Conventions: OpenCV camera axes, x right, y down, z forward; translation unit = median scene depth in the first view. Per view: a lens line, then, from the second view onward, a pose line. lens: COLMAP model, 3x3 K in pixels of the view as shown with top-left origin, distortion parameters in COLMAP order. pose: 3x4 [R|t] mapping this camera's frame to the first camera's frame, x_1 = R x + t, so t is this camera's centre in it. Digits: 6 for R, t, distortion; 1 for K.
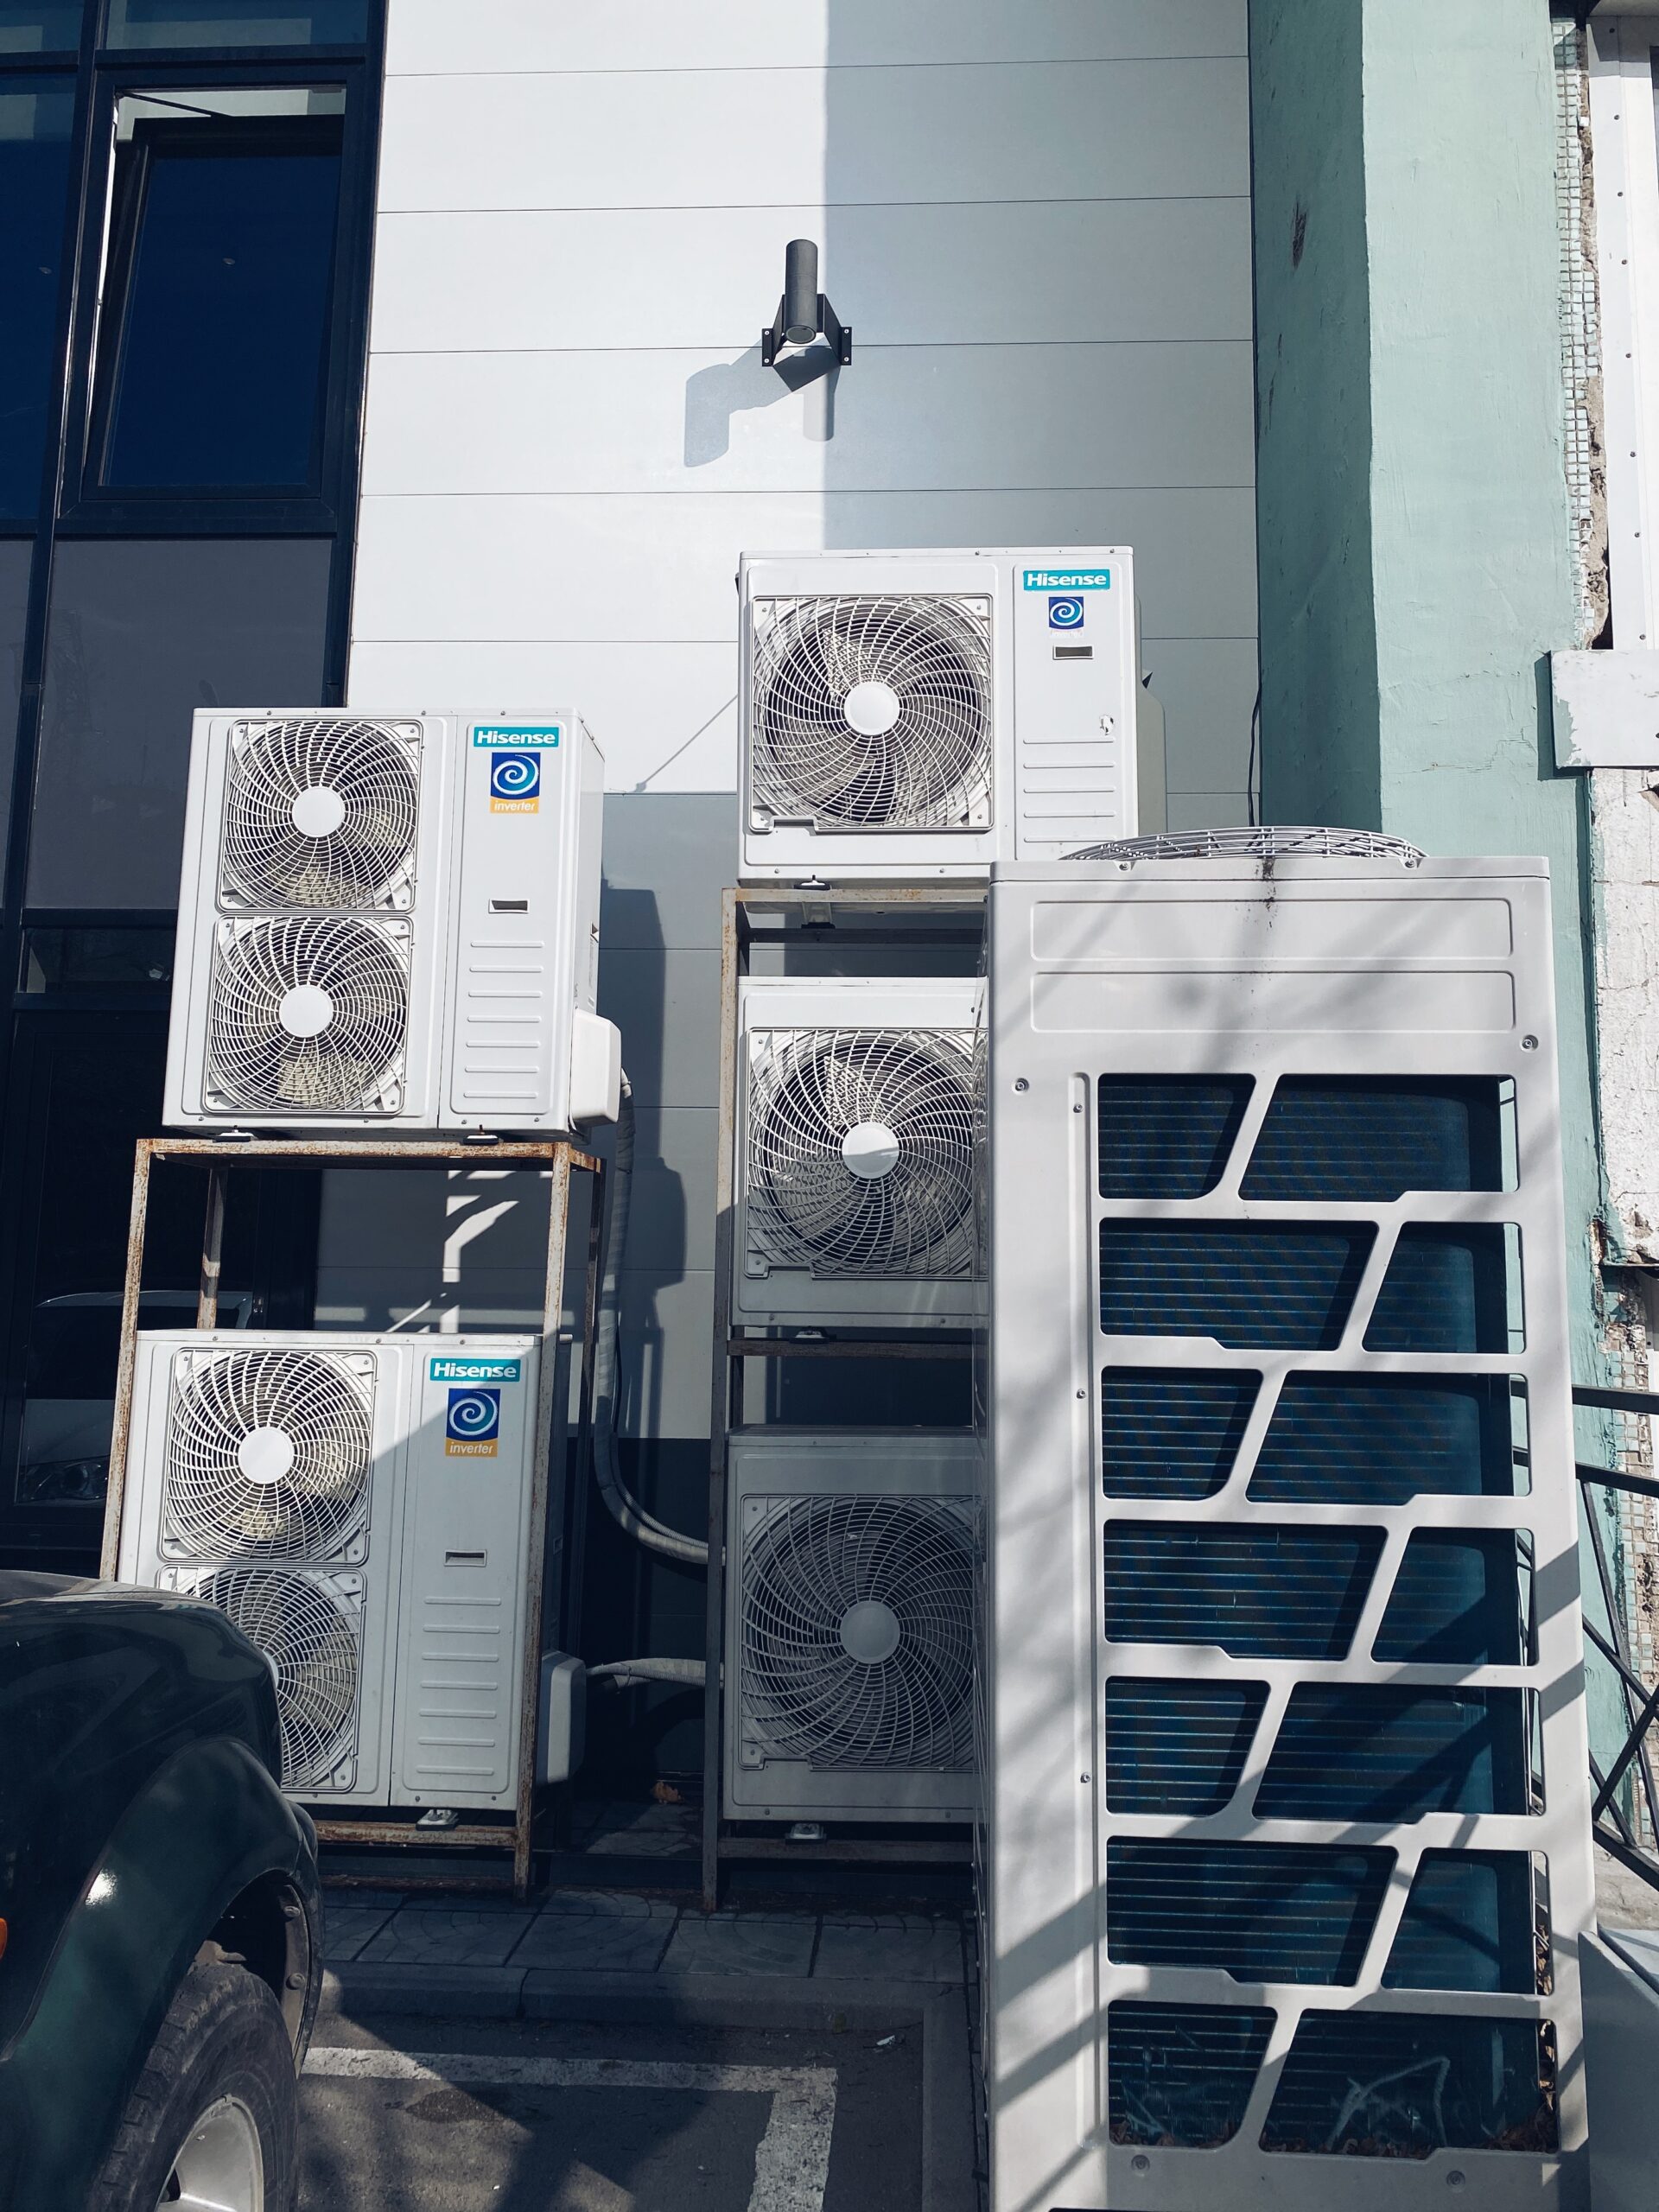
lens RADIAL K [[1665.8, 0, 829.5], [0, 1665.8, 1106.0], [0, 0, 1]] dist [0.005252, -0.006513]
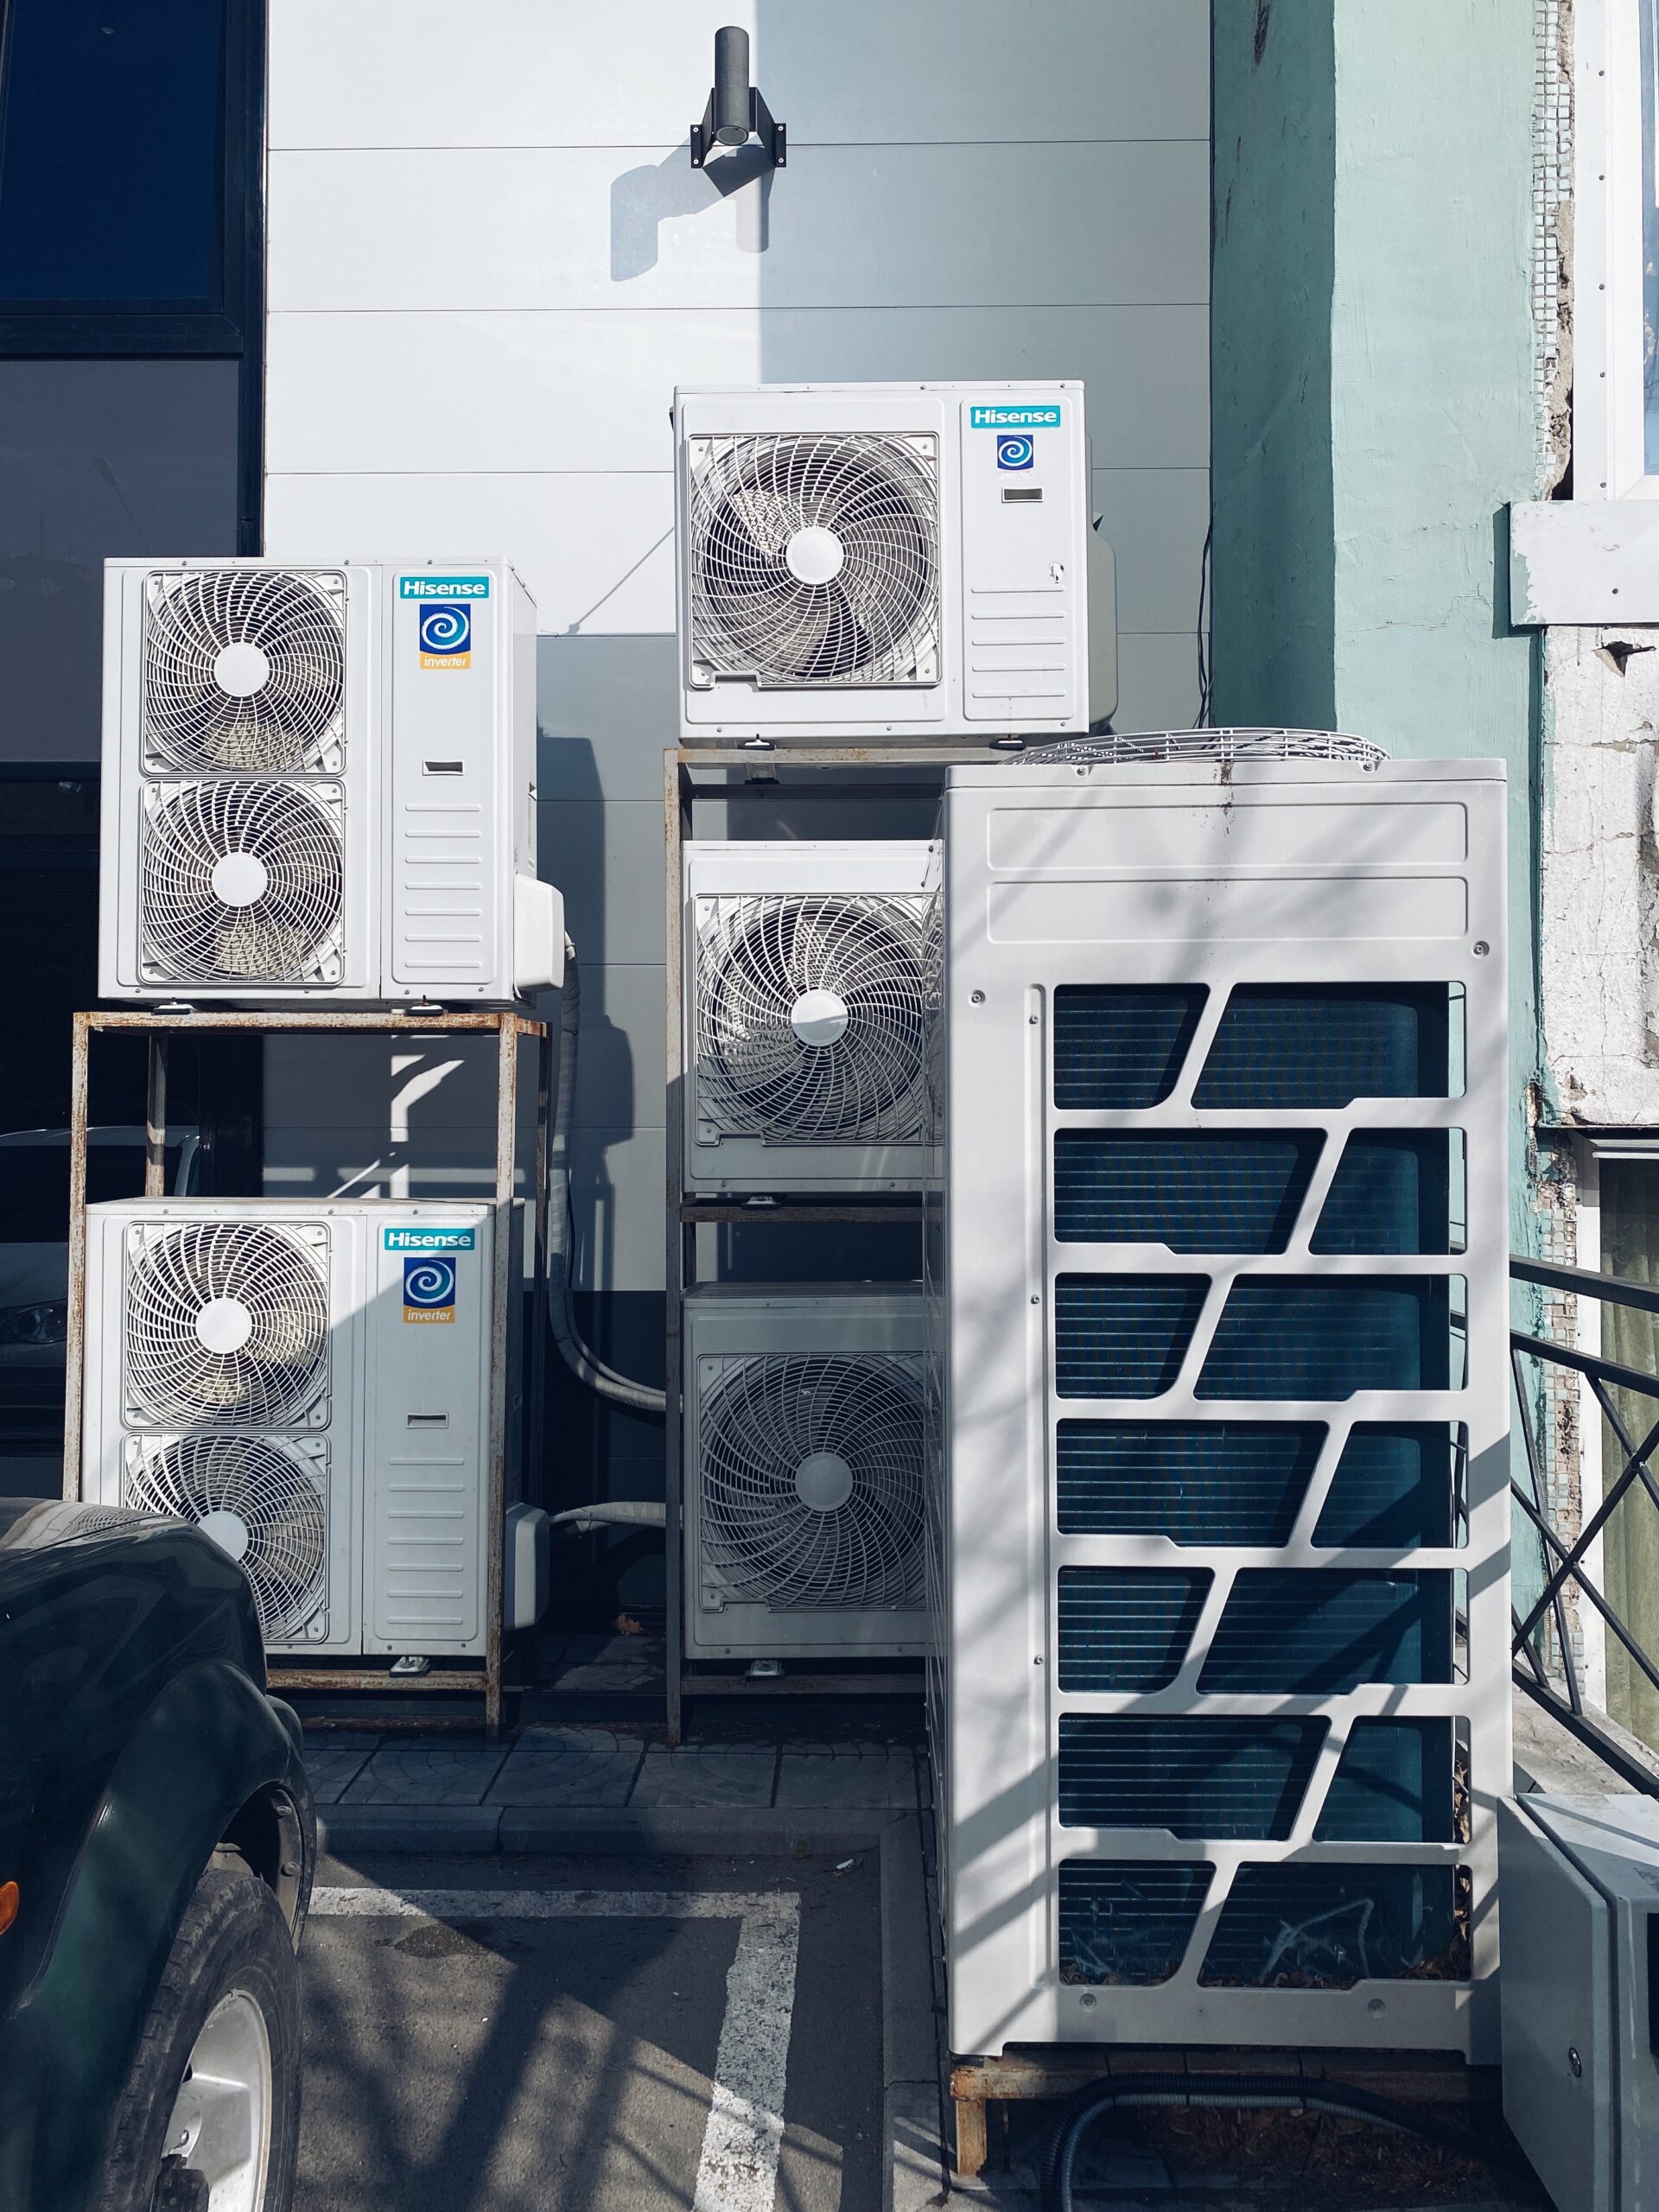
lens RADIAL K [[1663.7, 0, 825.6], [0, 1663.7, 1111.0], [0, 0, 1]] dist [0.003344, -0.005374]
pose [[0.999320, -0.015113, 0.033636, -0.006081], [0.010917, 0.992517, 0.121619, -0.039535], [-0.035222, -0.121169, 0.992007, 0.003586]]
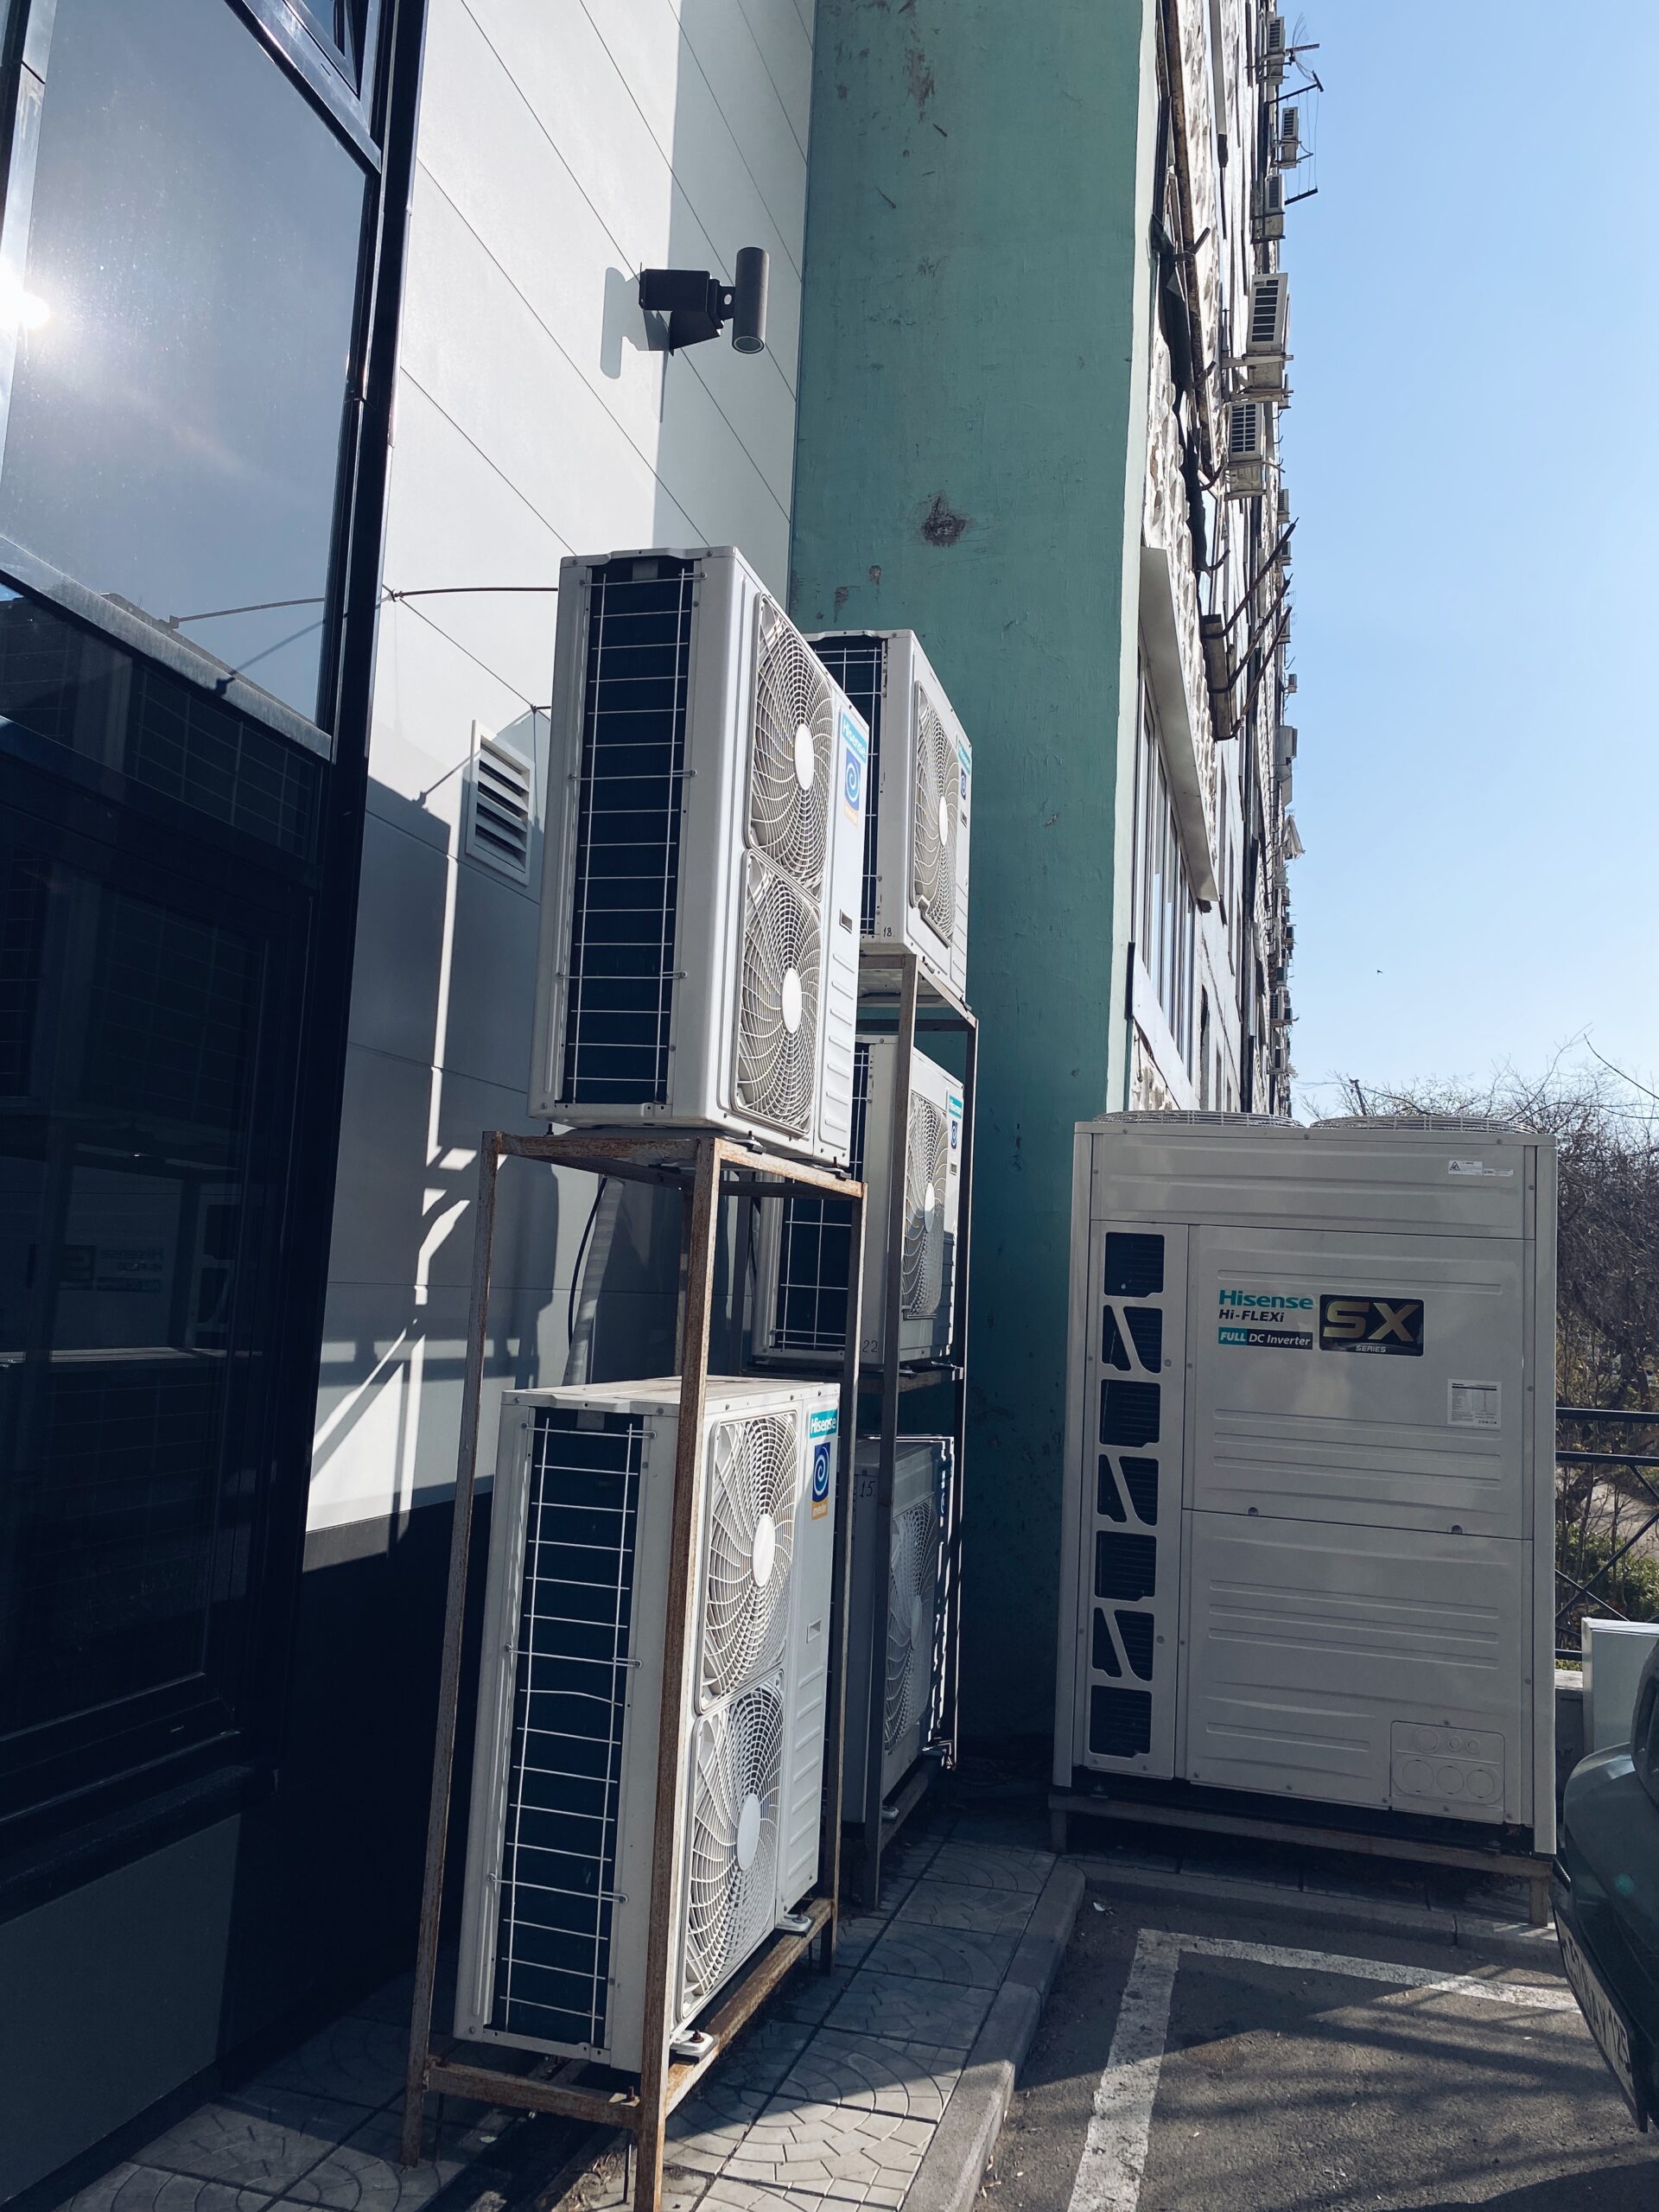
lens RADIAL K [[1696.5, 0, 829.5], [0, 1696.5, 1106.0], [0, 0, 1]] dist [0.003293, 0.002142]
pose [[0.214254, 0.101230, 0.971518, -1.197718], [-0.173500, 0.982743, -0.064137, 0.045512], [-0.961246, -0.154817, 0.228120, 0.851476]]
